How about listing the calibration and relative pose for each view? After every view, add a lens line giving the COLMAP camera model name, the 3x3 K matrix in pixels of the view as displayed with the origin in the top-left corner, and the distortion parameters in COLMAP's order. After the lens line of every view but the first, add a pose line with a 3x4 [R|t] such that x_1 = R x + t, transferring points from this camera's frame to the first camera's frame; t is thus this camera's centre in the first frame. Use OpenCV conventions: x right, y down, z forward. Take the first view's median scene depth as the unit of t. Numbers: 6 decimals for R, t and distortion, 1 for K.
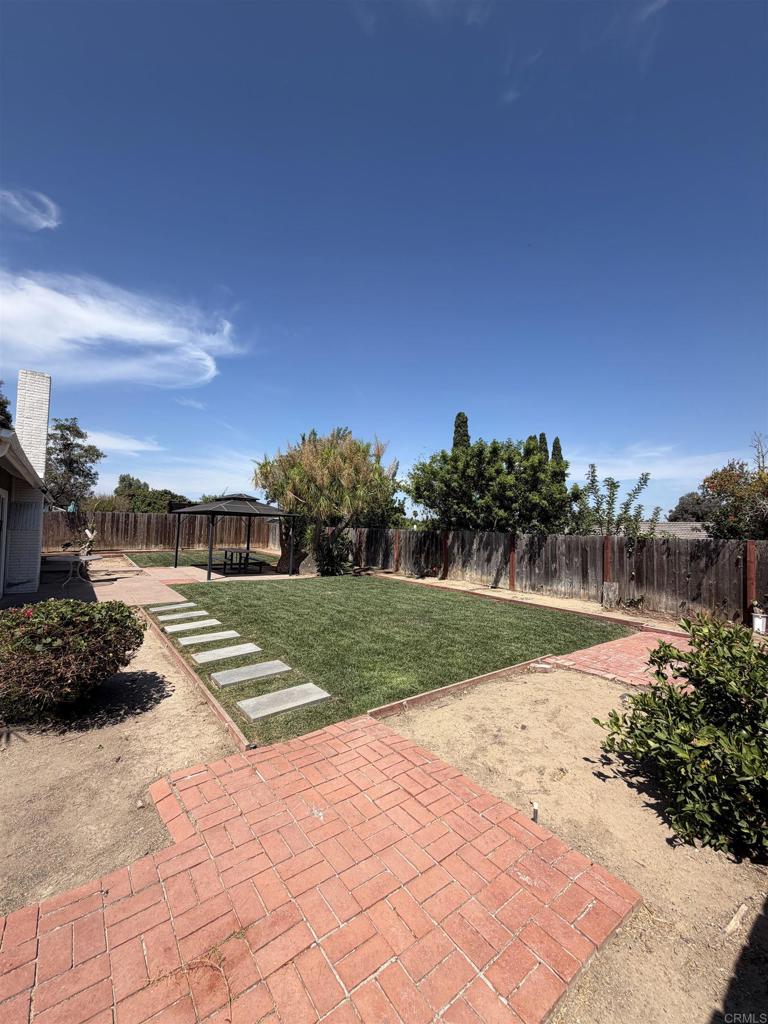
lens RADIAL K [[410.0, 0, 384.0], [0, 410.0, 512.0], [0, 0, 1]] dist [0.000490, 0.000206]
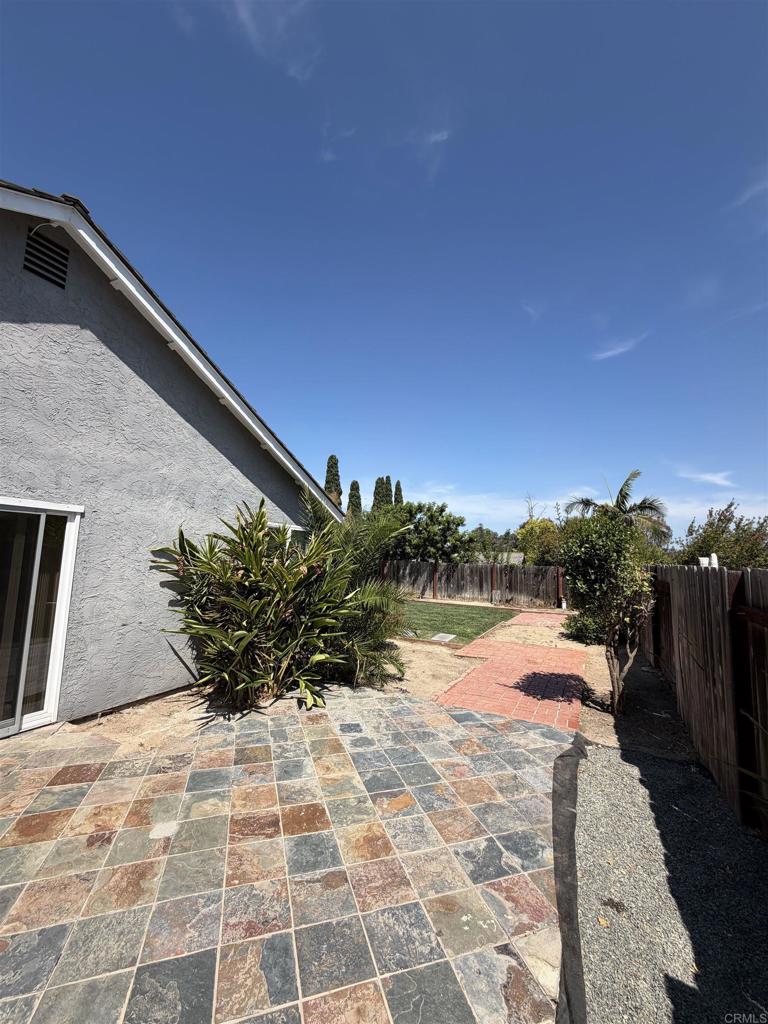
lens RADIAL K [[410.0, 0, 384.0], [0, 410.0, 512.0], [0, 0, 1]] dist [0.000490, 0.000206]
pose [[0.904621, 0.050224, 0.423247, -0.595640], [-0.025714, 0.997655, -0.063427, -0.040192], [-0.425440, 0.046495, 0.903791, -0.385744]]
